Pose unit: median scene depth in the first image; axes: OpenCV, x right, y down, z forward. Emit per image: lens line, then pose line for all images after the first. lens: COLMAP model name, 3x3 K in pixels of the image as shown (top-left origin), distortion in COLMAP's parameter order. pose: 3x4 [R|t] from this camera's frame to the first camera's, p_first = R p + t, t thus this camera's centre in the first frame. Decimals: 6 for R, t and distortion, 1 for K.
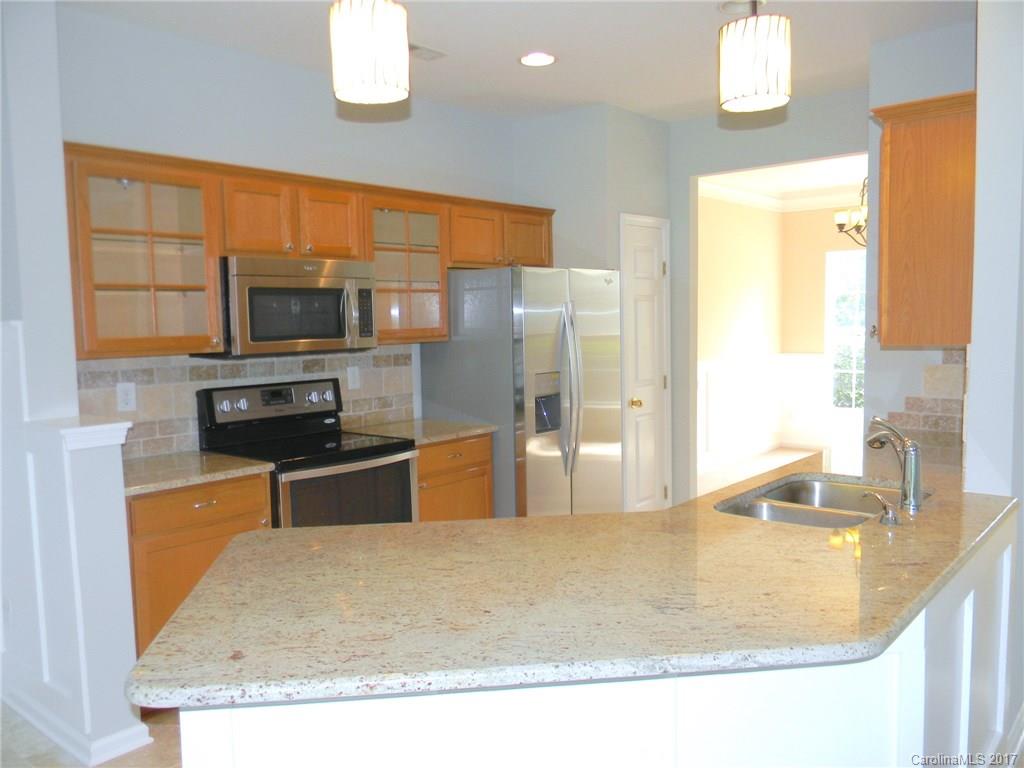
lens RADIAL K [[820.8, 0, 503.3], [0, 820.8, 398.7], [0, 0, 1]] dist [0.011200, -0.032141]
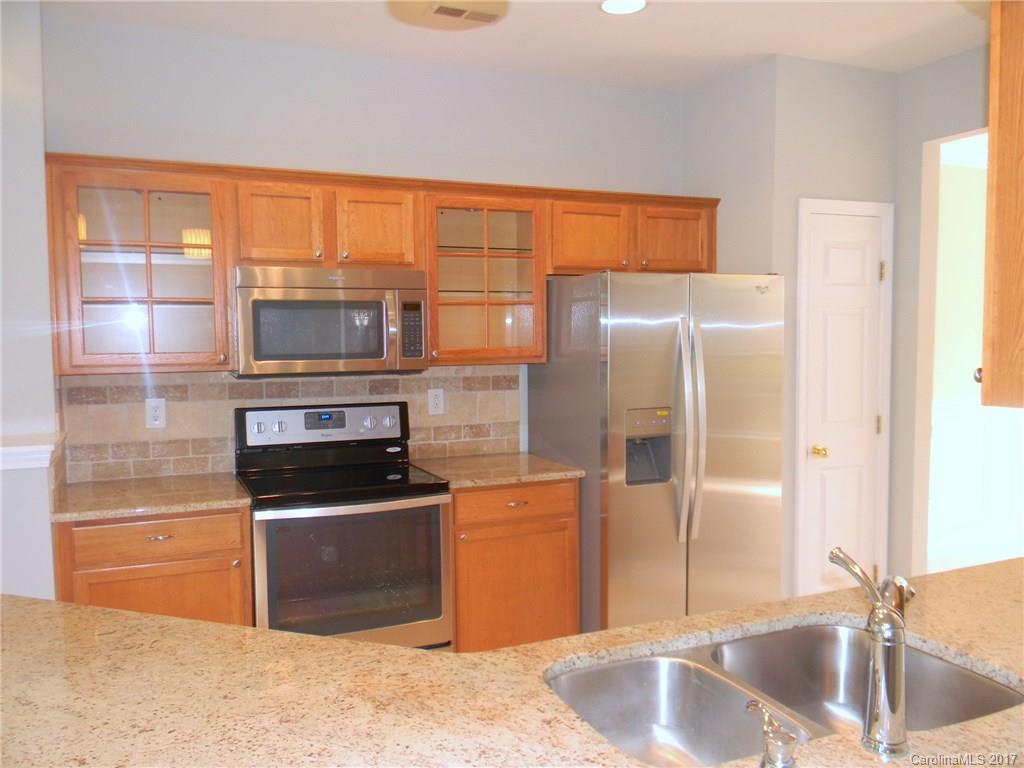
lens RADIAL K [[820.8, 0, 497.9], [0, 820.8, 390.2], [0, 0, 1]] dist [0.011200, -0.032141]
pose [[0.900139, 0.043405, -0.433435, 0.283815], [-0.052812, 0.998558, -0.009680, -0.035963], [0.432390, 0.031604, 0.901133, 0.260033]]
